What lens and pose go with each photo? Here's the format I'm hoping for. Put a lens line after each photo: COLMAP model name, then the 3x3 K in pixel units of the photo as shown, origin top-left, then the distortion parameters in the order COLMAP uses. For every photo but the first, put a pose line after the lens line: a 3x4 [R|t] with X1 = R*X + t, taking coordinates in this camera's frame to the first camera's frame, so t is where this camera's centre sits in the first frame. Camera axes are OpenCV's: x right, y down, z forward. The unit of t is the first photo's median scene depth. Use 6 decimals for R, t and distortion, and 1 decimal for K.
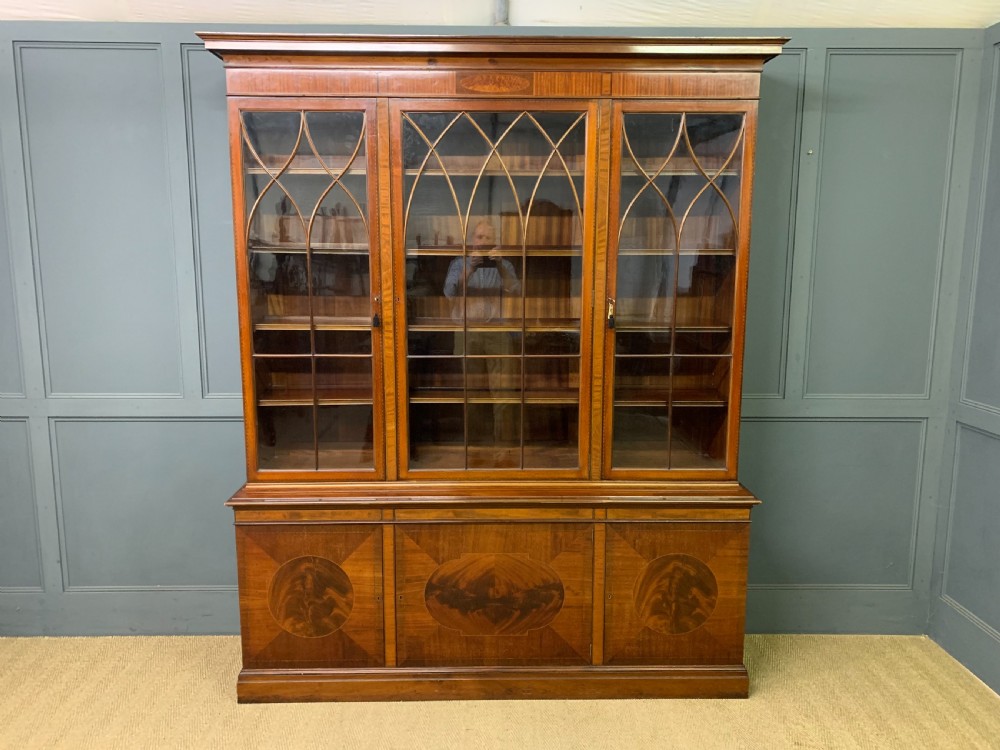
lens RADIAL K [[764.1, 0, 491.0], [0, 764.1, 371.0], [0, 0, 1]] dist [0.041511, -0.036909]
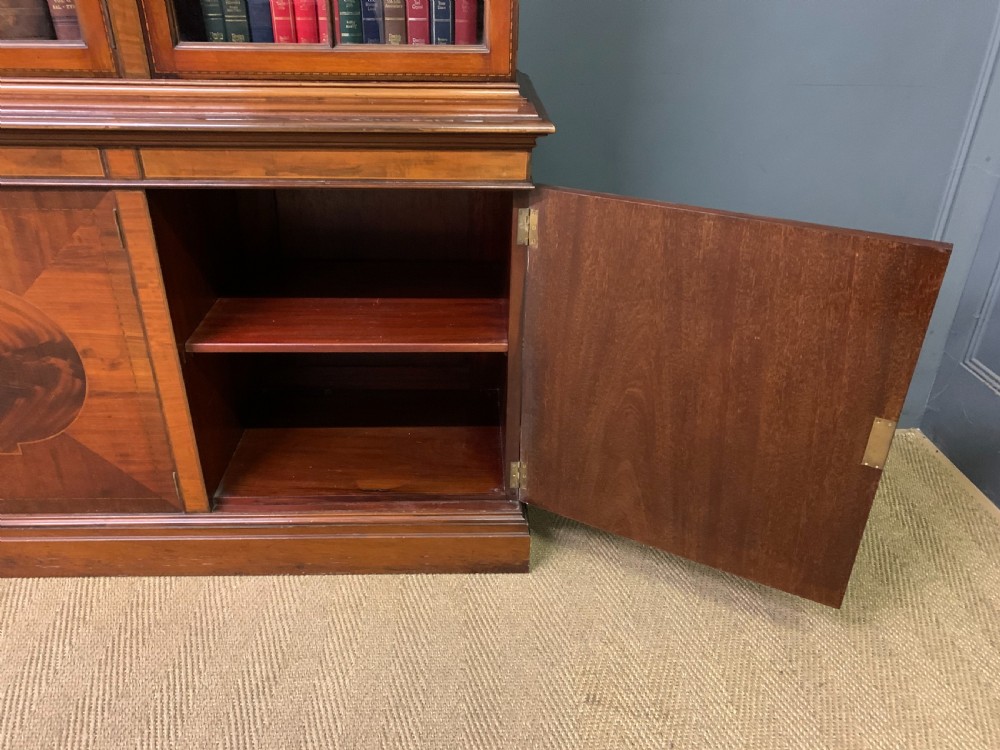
lens RADIAL K [[764.1, 0, 479.9], [0, 764.1, 363.8], [0, 0, 1]] dist [0.041511, -0.036909]
pose [[0.999975, 0.004715, 0.005243, 0.308552], [-0.006161, 0.945917, 0.324350, 0.154491], [-0.003430, -0.324375, 0.945922, 0.610276]]
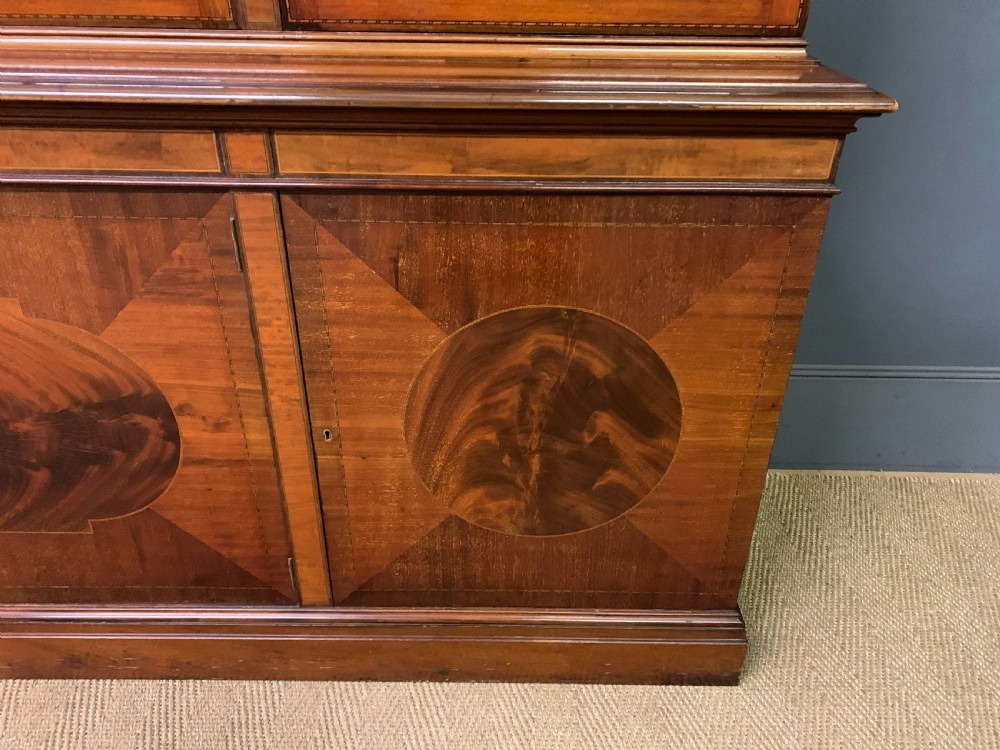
lens RADIAL K [[764.1, 0, 492.0], [0, 764.1, 361.6], [0, 0, 1]] dist [0.041511, -0.036909]
pose [[0.999763, 0.016898, -0.013754, 0.225431], [-0.010932, 0.935101, 0.354212, 0.157690], [0.018847, -0.353977, 0.935064, 0.728691]]
